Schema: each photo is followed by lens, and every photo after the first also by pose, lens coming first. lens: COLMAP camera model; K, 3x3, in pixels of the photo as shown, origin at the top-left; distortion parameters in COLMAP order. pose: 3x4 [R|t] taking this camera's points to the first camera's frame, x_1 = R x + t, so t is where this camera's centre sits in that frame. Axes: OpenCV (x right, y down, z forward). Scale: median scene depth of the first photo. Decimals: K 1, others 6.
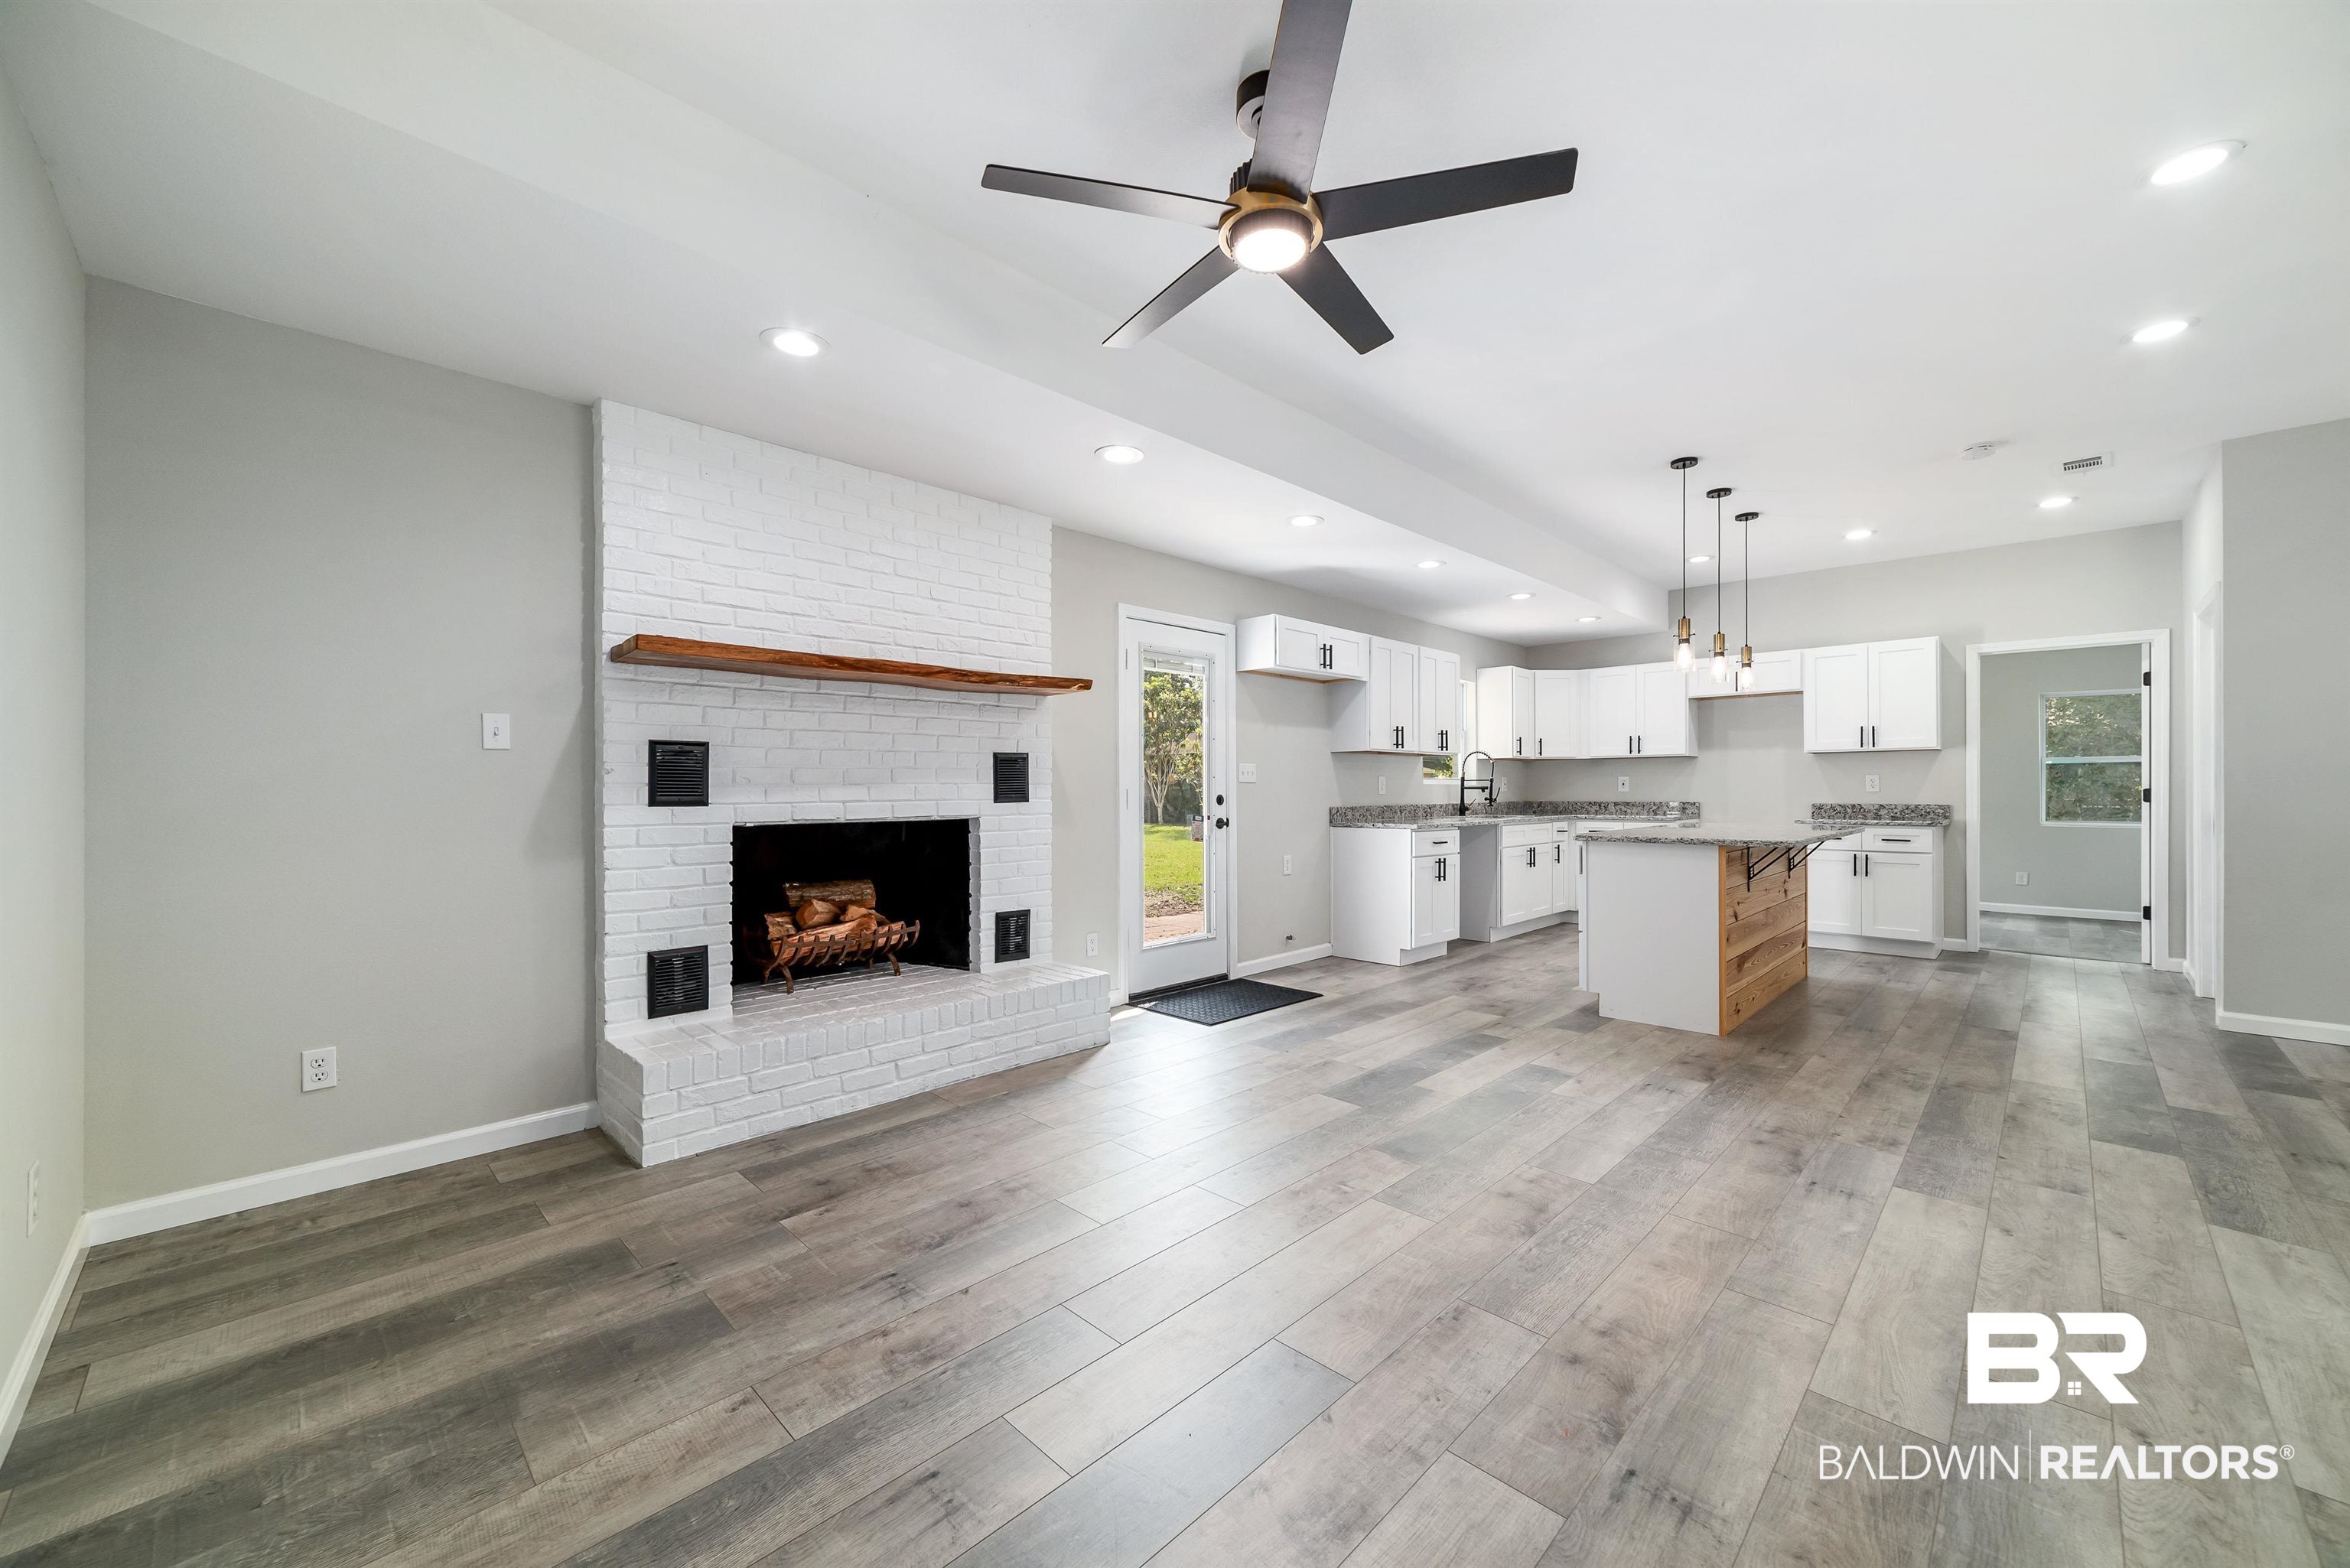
lens RADIAL K [[894.0, 0, 1184.3], [0, 894.0, 789.2], [0, 0, 1]] dist [-0.001922, 0.000592]
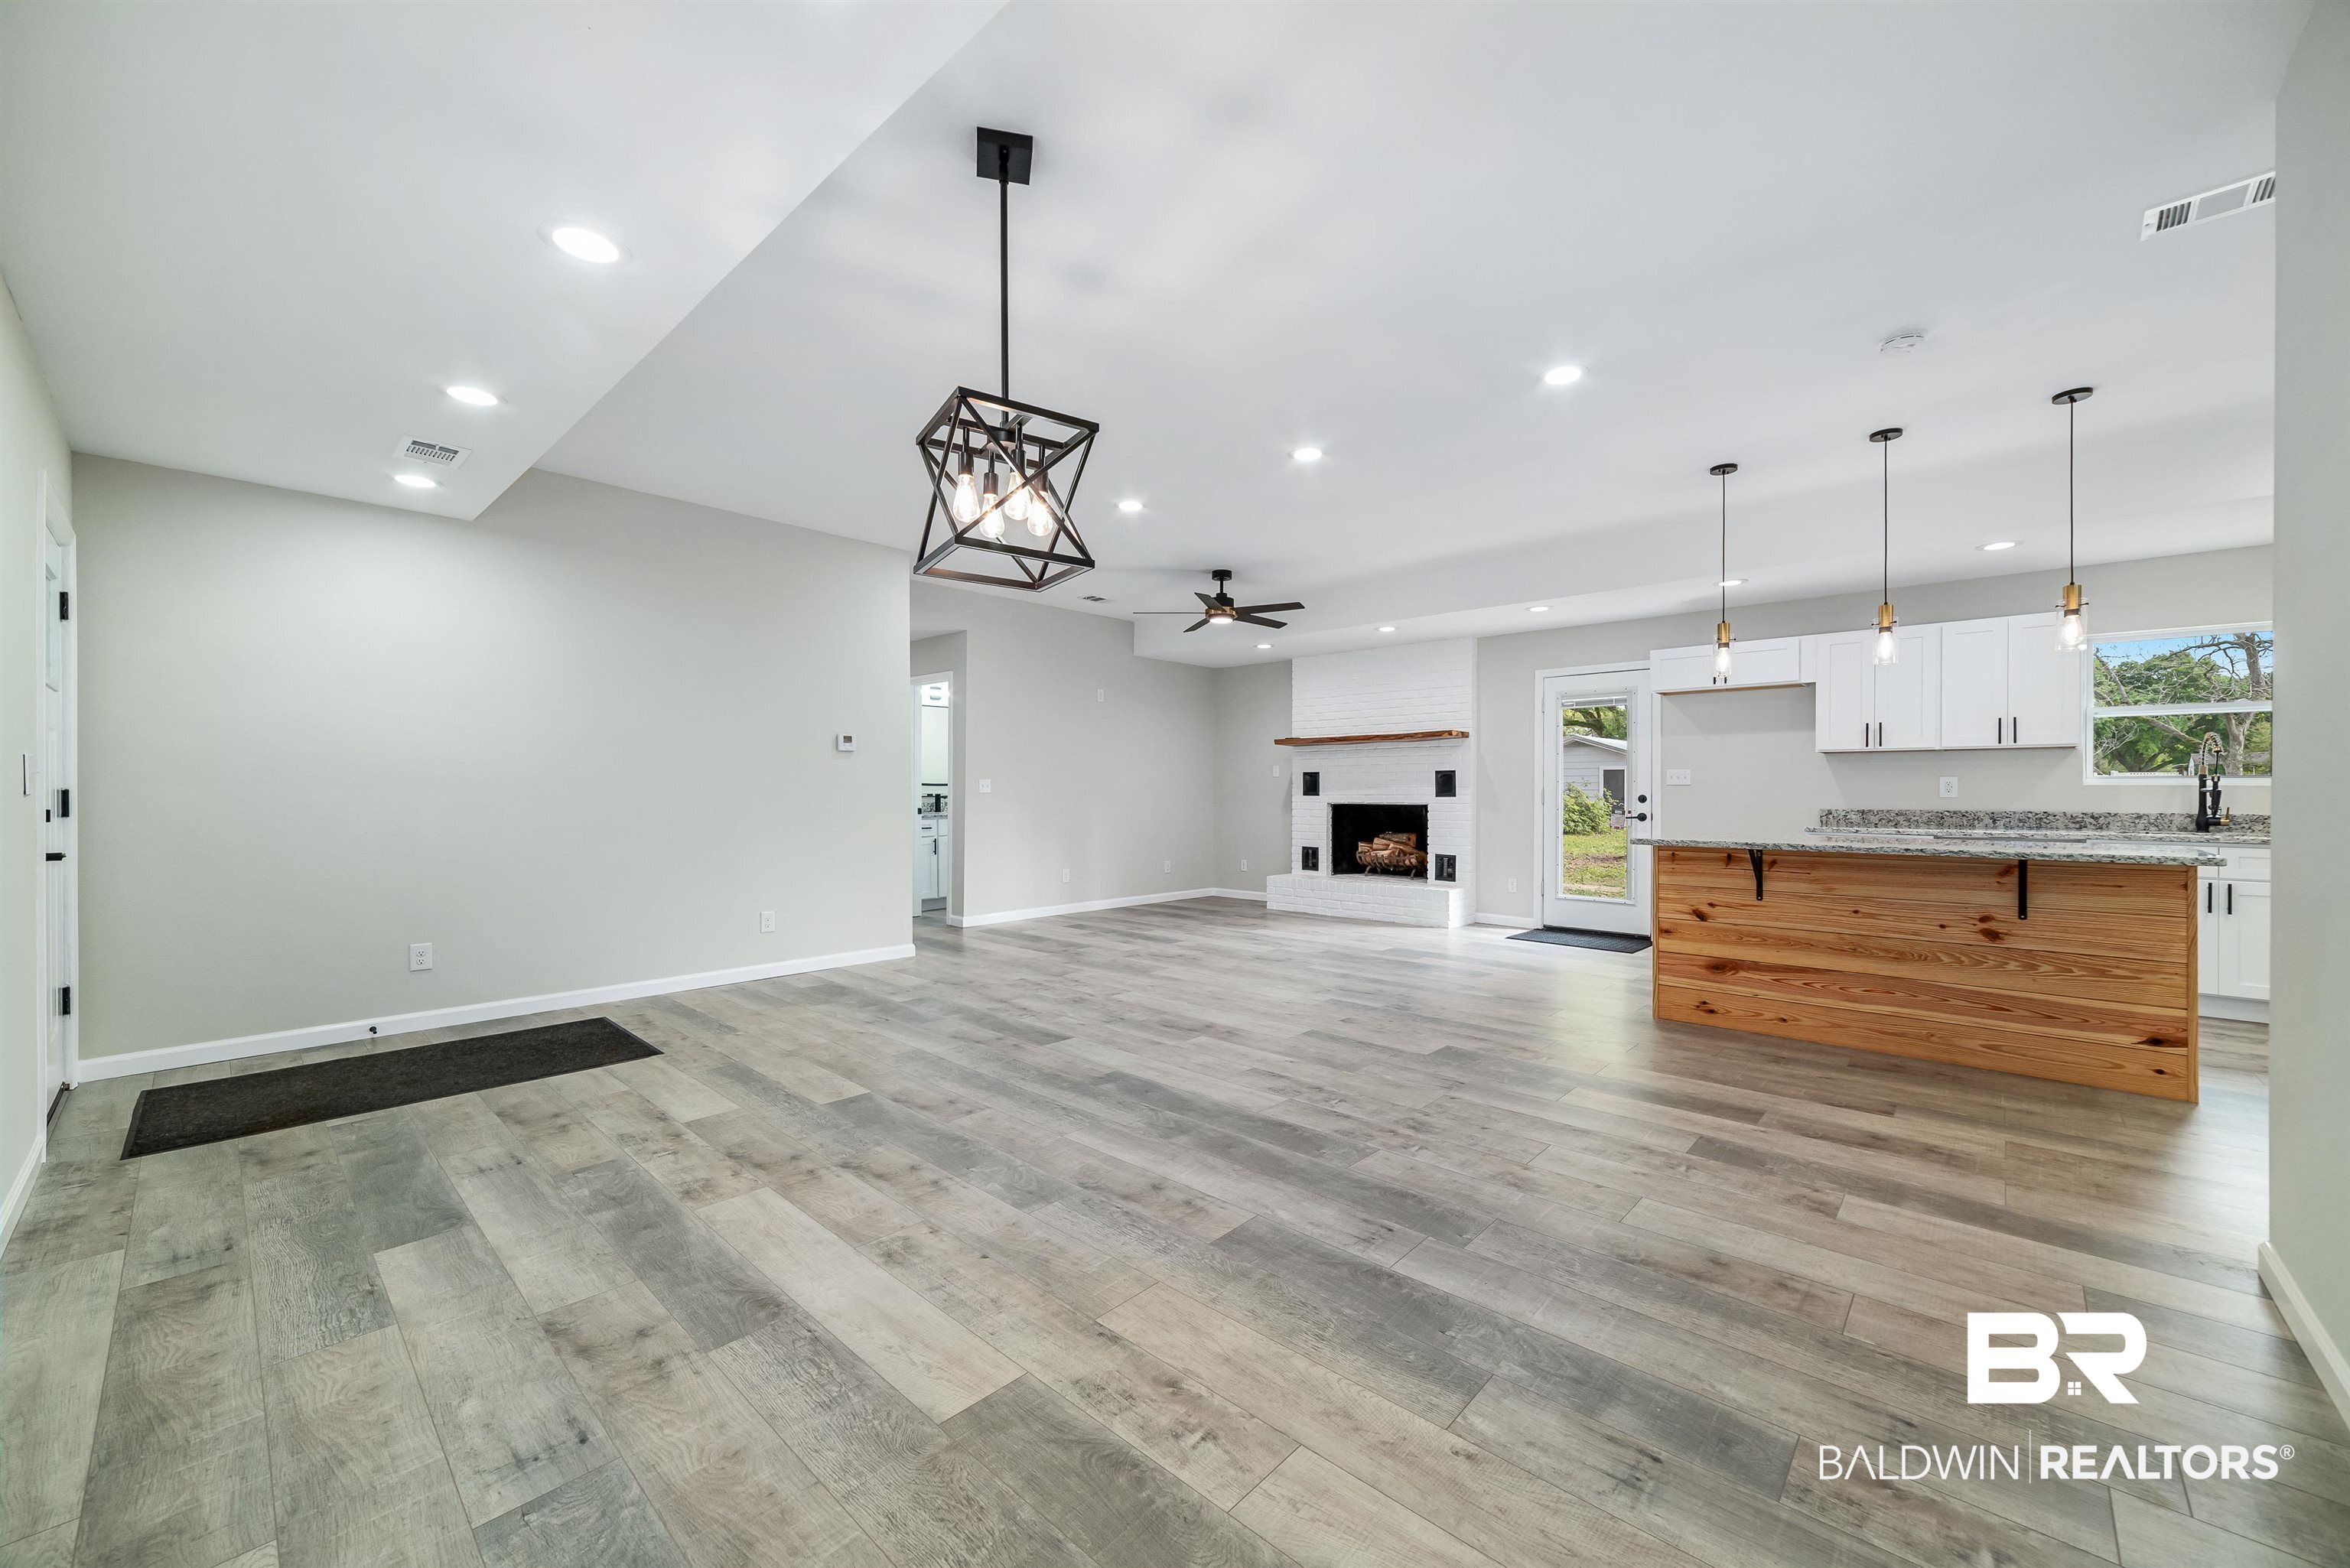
lens RADIAL K [[897.9, 0, 1183.1], [0, 897.9, 795.8], [0, 0, 1]] dist [-0.003094, 0.002569]
pose [[0.035371, 0.008570, -0.999338, 1.367238], [-0.002248, 0.999961, 0.008496, -0.002130], [0.999372, 0.001946, 0.035389, 0.310390]]
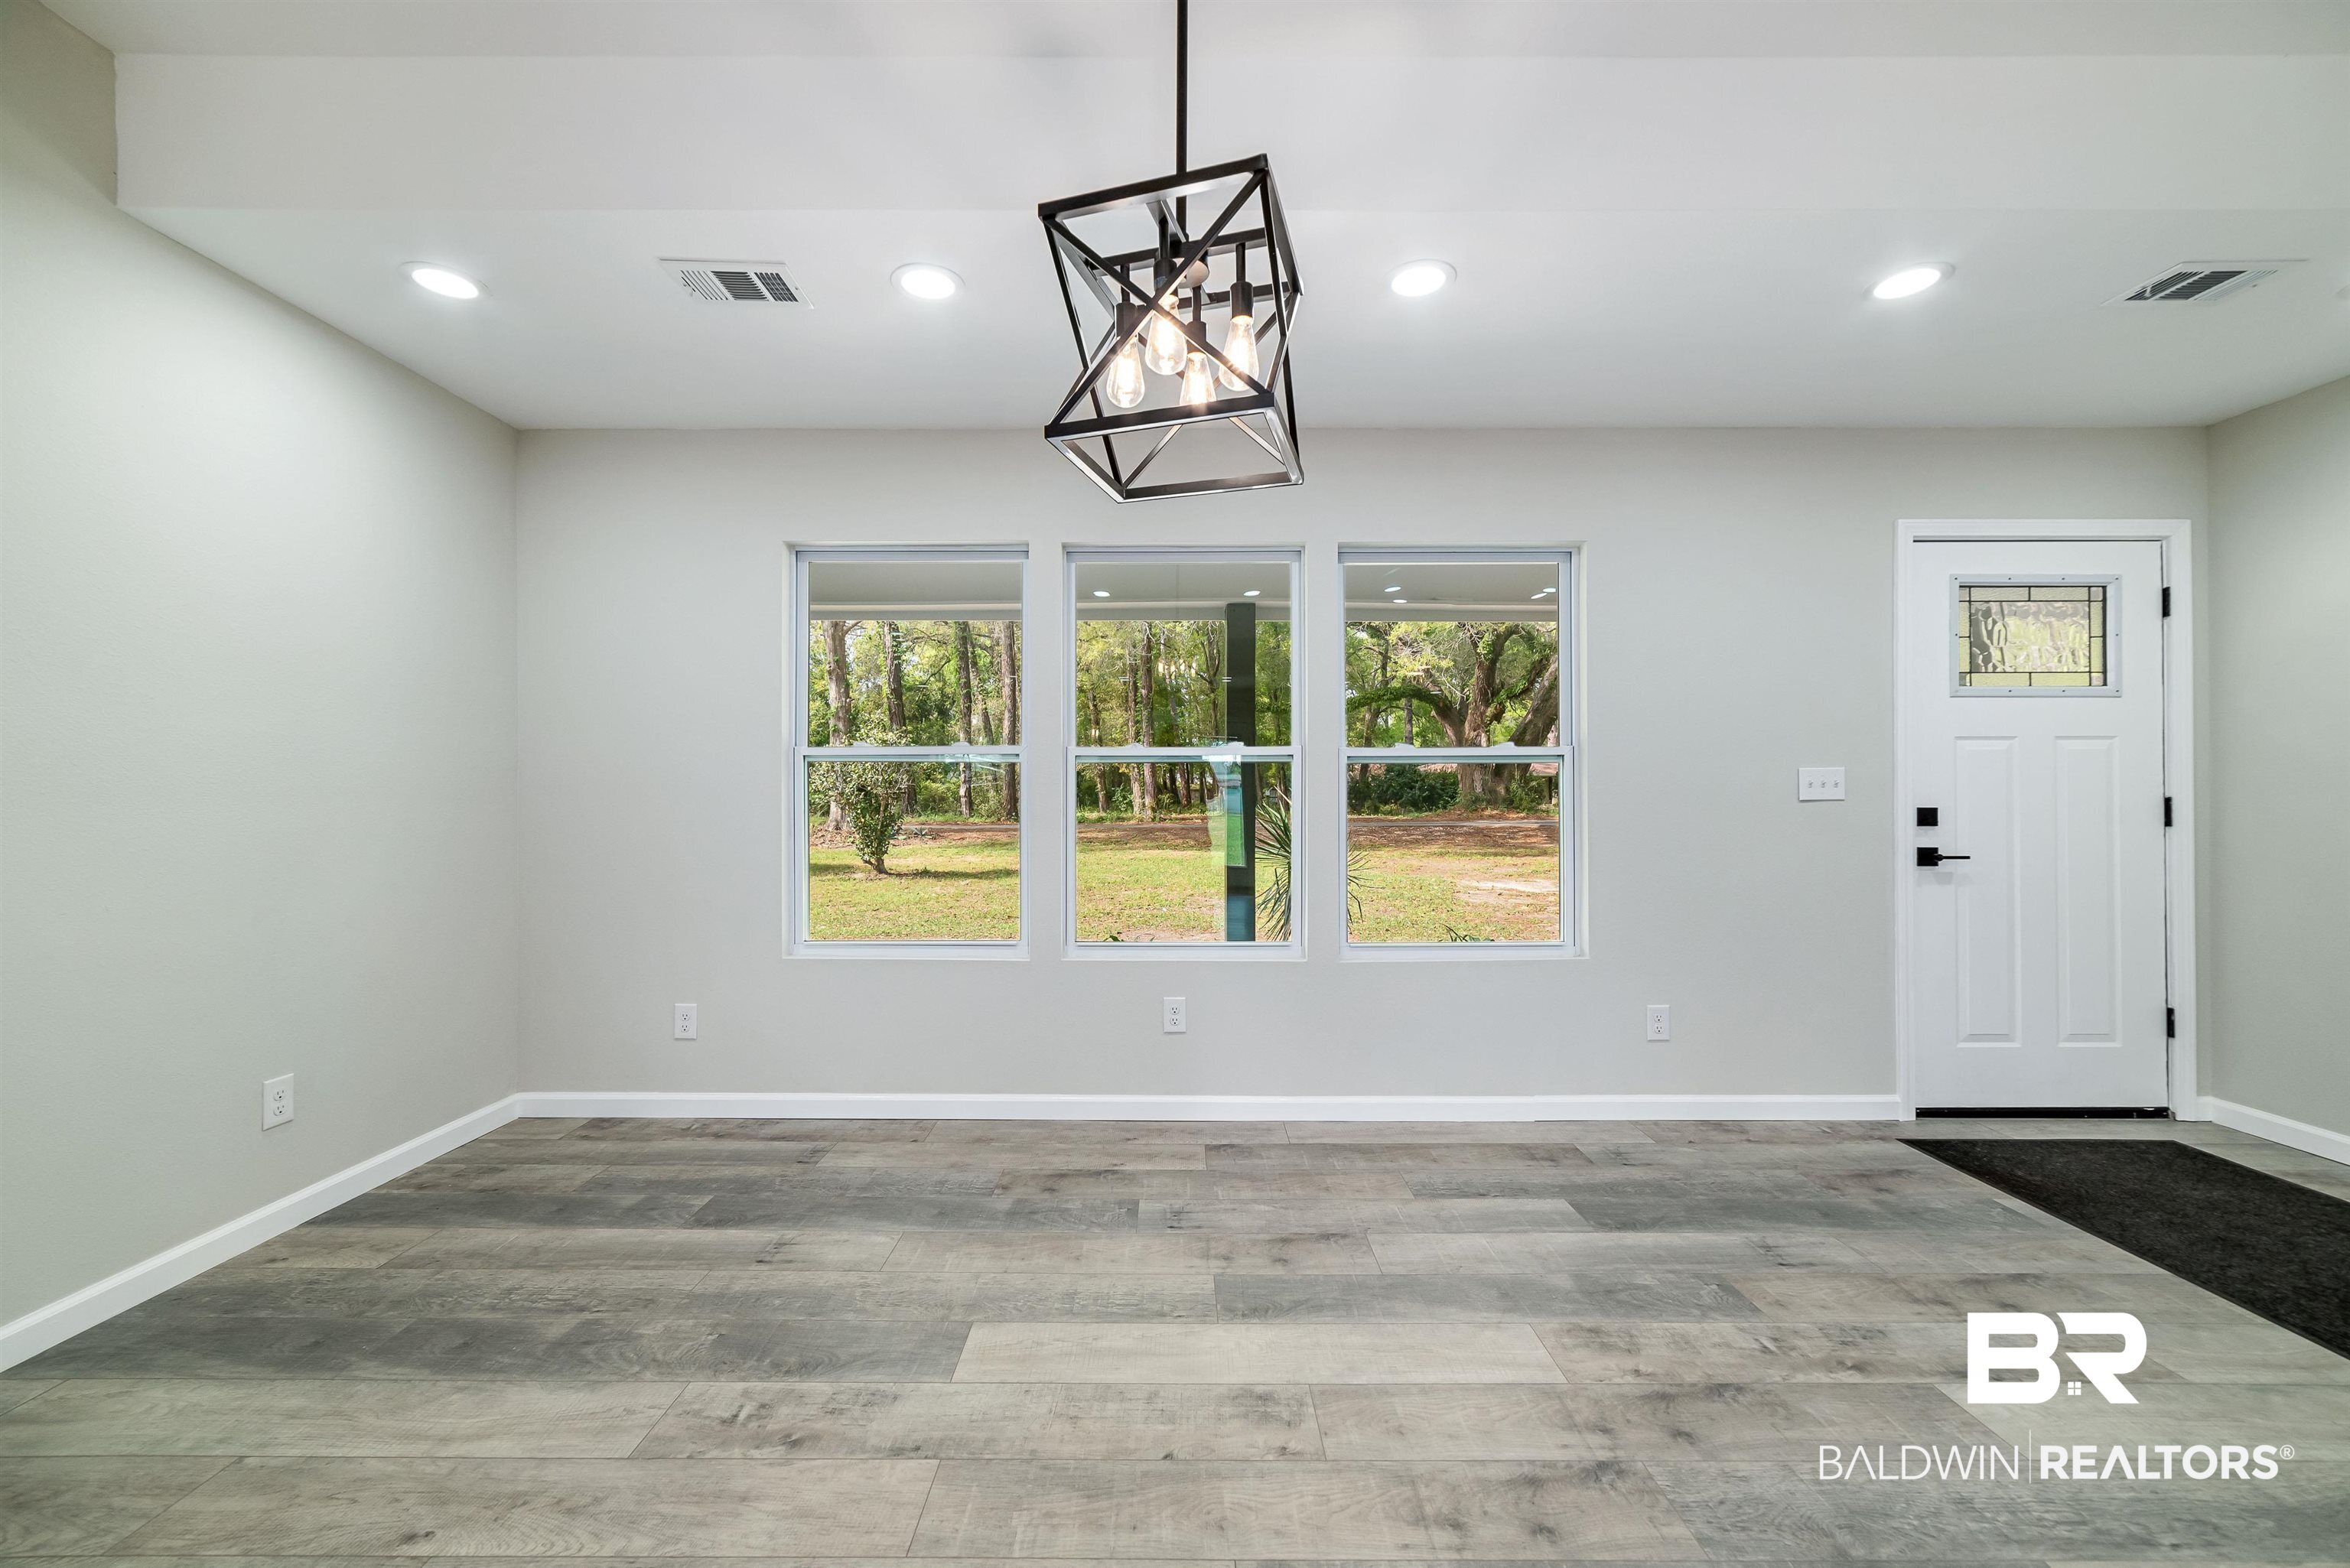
lens RADIAL K [[911.9, 0, 1173.1], [0, 911.9, 793.1], [0, 0, 1]] dist [0.001105, 0.000266]
pose [[-0.699126, 0.002333, 0.714994, 0.701067], [0.001615, 0.999997, -0.001683, -0.002201], [-0.714996, -0.000022, -0.699128, 0.448833]]
